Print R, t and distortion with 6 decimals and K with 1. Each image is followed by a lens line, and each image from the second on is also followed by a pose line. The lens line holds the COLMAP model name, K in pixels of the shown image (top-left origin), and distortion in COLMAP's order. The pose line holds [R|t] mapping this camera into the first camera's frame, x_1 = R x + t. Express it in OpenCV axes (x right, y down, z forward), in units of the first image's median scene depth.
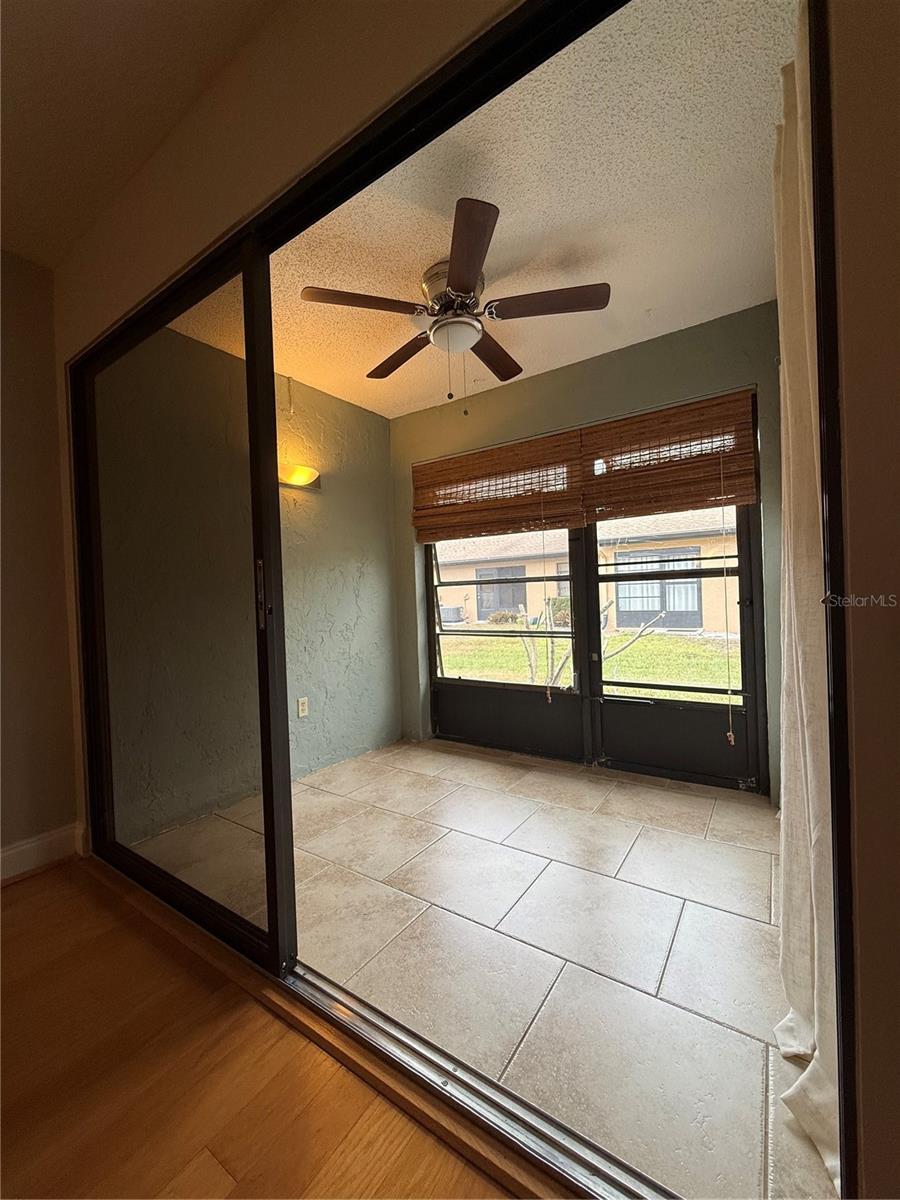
lens RADIAL K [[479.4, 0, 449.3], [0, 479.4, 600.0], [0, 0, 1]] dist [-0.000205, 0.000645]
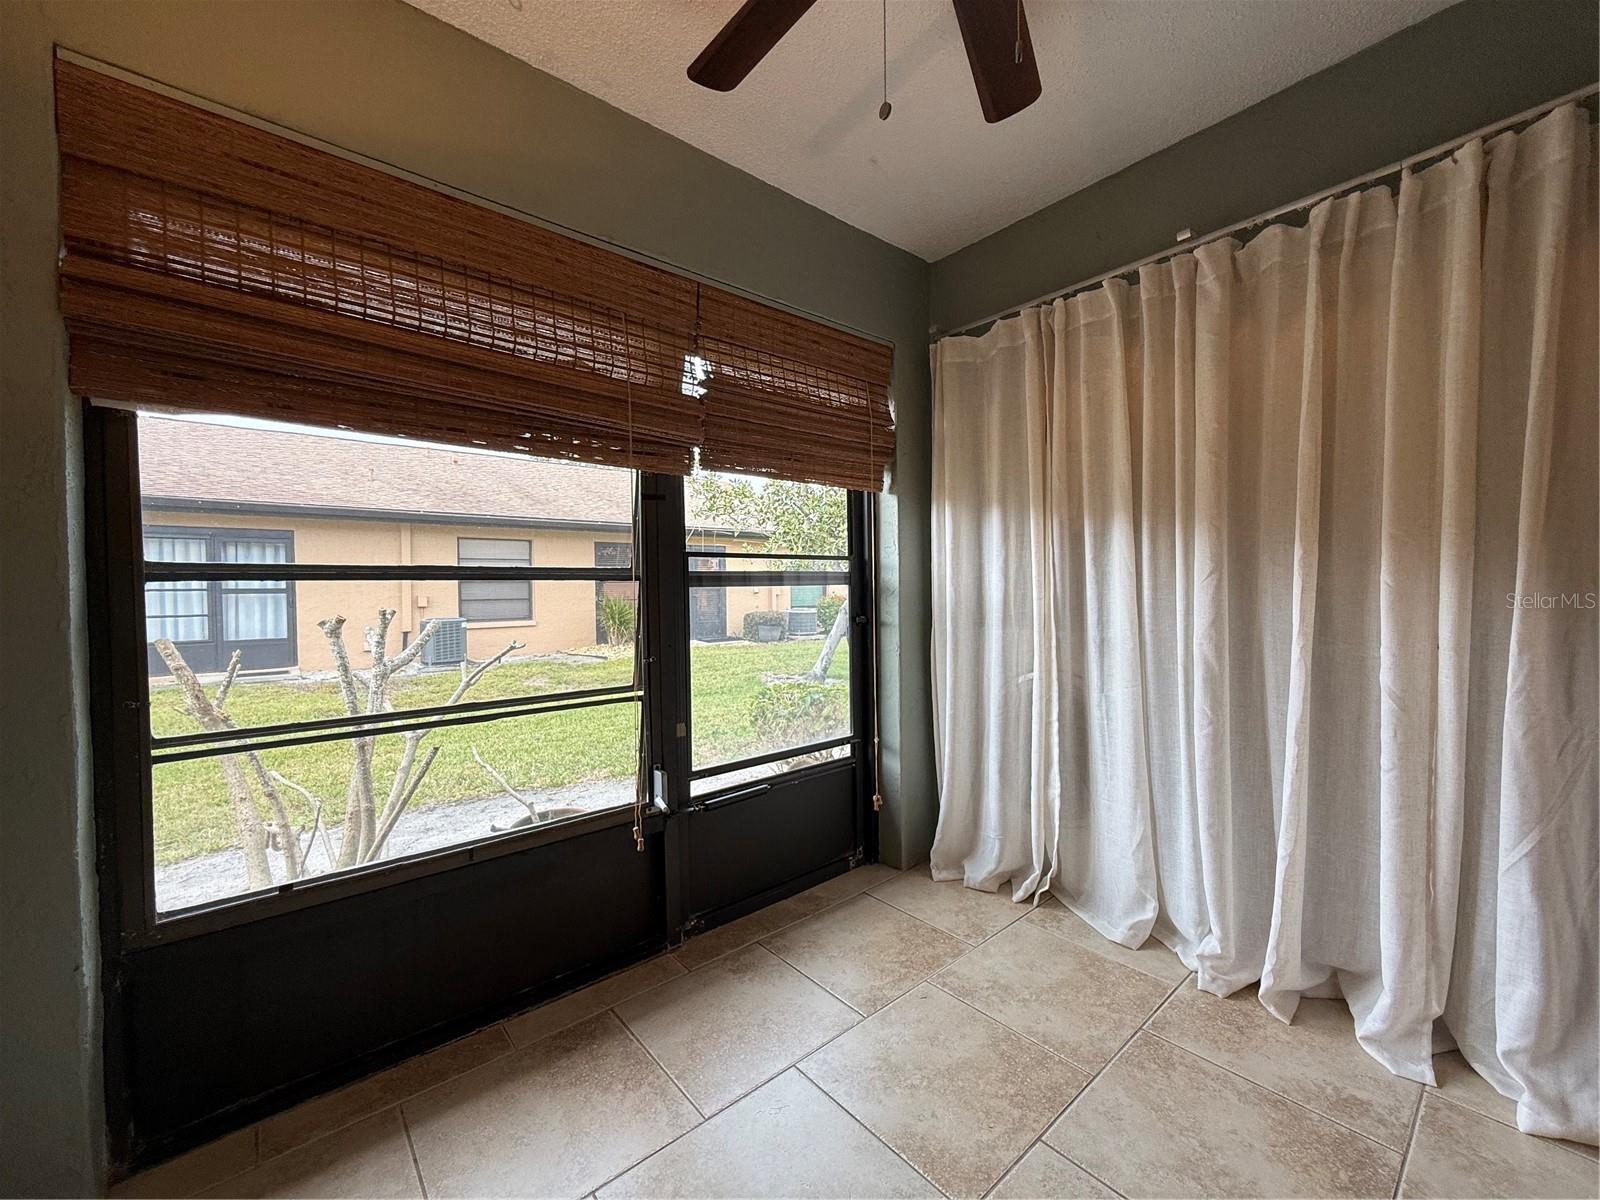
lens RADIAL K [[639.2, 0, 802.0], [0, 639.2, 601.3], [0, 0, 1]] dist [-0.000205, 0.000645]
pose [[0.265925, 0.011198, 0.963929, -0.338890], [0.014522, 0.999773, -0.015620, -0.007936], [-0.963884, 0.018152, 0.265702, 0.711909]]
